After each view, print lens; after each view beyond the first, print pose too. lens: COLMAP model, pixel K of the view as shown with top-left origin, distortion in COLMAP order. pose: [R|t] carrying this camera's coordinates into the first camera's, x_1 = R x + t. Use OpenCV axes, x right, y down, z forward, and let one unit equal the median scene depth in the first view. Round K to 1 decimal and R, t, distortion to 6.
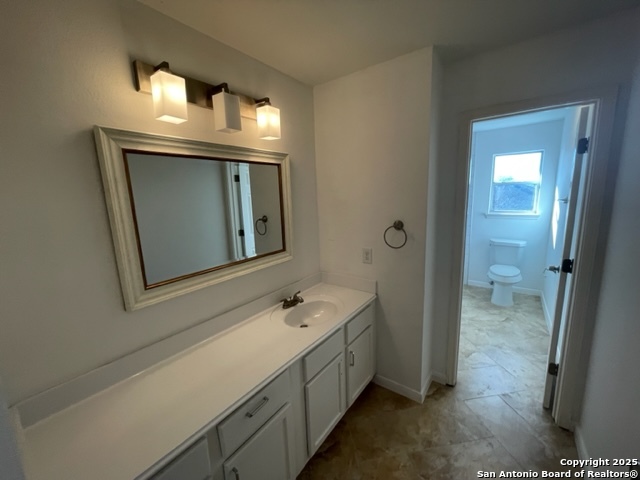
lens RADIAL K [[258.6, 0, 318.4], [0, 258.6, 240.0], [0, 0, 1]] dist [-0.003088, -0.000095]
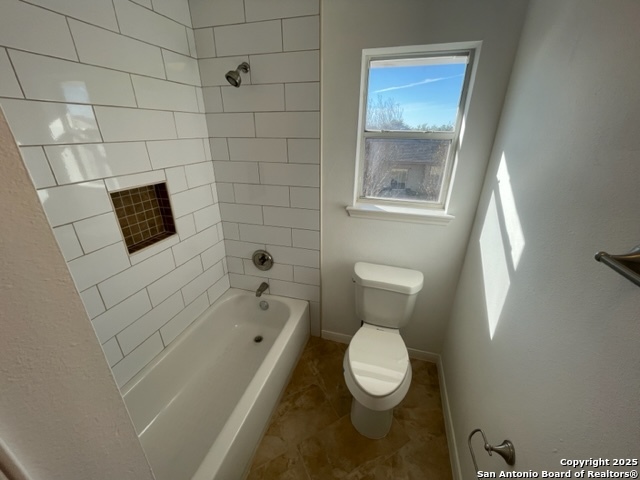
lens RADIAL K [[258.6, 0, 322.7], [0, 258.6, 241.1], [0, 0, 1]] dist [-0.003088, -0.000095]
pose [[0.942686, -0.106245, 0.316315, 0.461557], [0.034520, 0.973921, 0.224248, -0.144600], [-0.331891, -0.200476, 0.921769, 0.597244]]
